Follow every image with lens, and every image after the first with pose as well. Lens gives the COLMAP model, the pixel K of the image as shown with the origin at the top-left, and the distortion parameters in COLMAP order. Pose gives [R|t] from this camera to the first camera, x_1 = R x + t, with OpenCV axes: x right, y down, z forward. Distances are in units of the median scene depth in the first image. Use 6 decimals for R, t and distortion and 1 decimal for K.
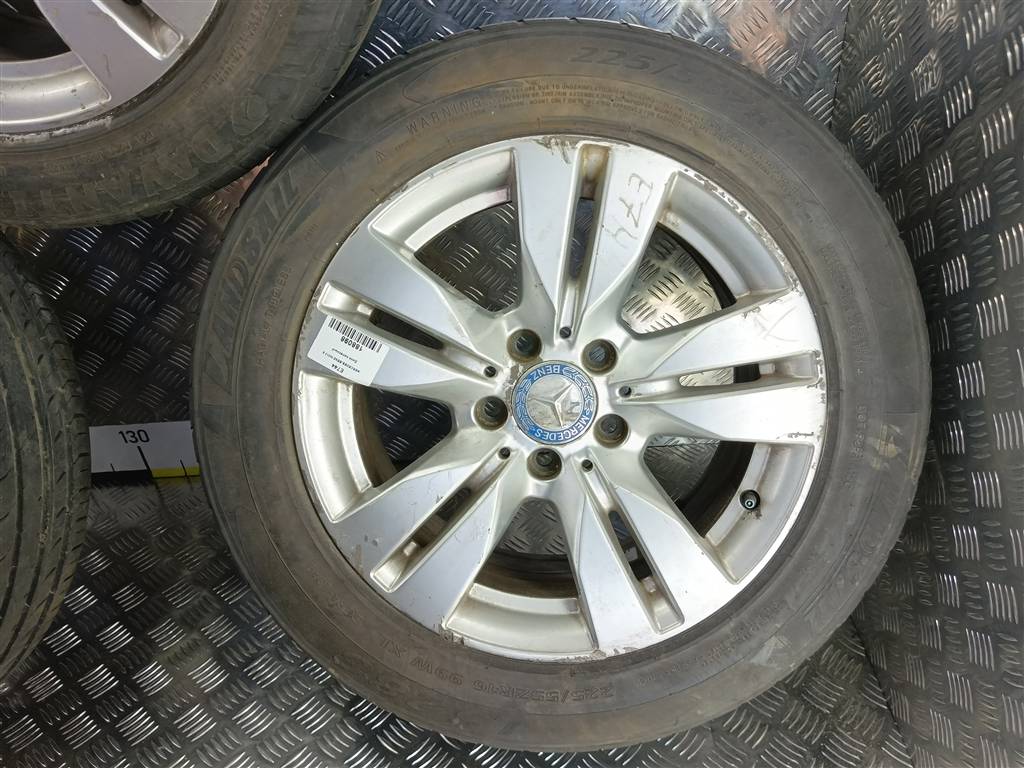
lens RADIAL K [[826.8, 0, 507.1], [0, 826.8, 386.9], [0, 0, 1]] dist [0.077732, -0.159156]
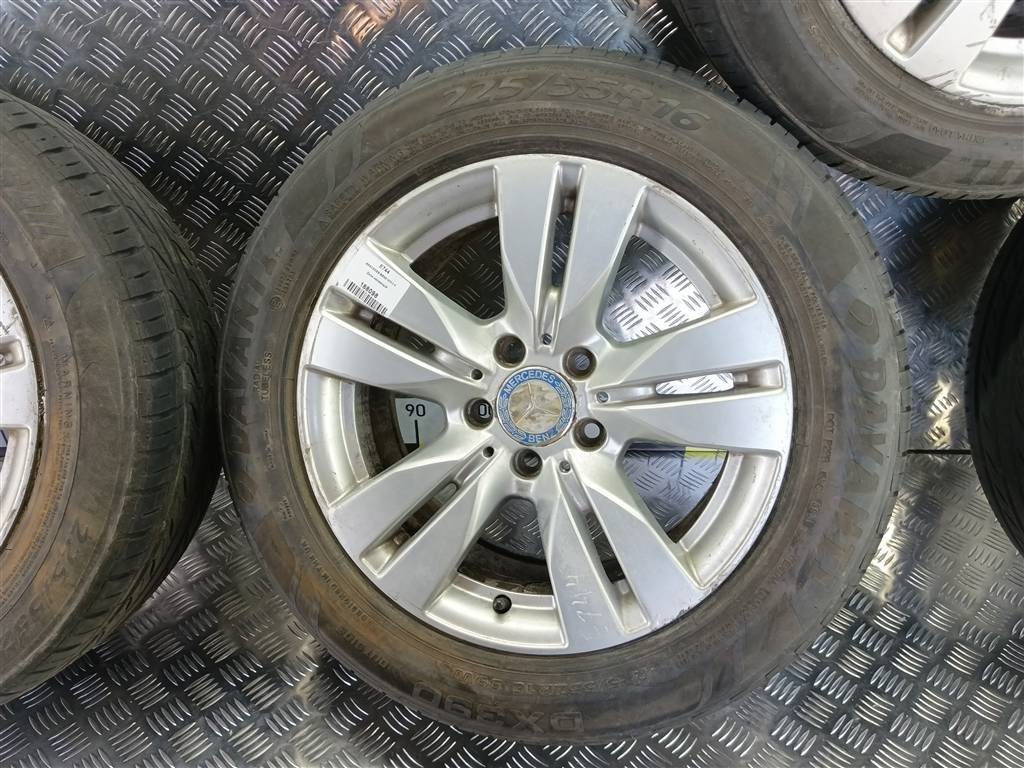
lens RADIAL K [[826.8, 0, 507.1], [0, 826.8, 386.9], [0, 0, 1]] dist [0.077732, -0.159156]
pose [[0.998130, 0.060144, 0.010944, -1.194628], [-0.060114, 0.998187, -0.003115, 0.094363], [-0.011111, 0.002451, 0.999935, -0.052457]]
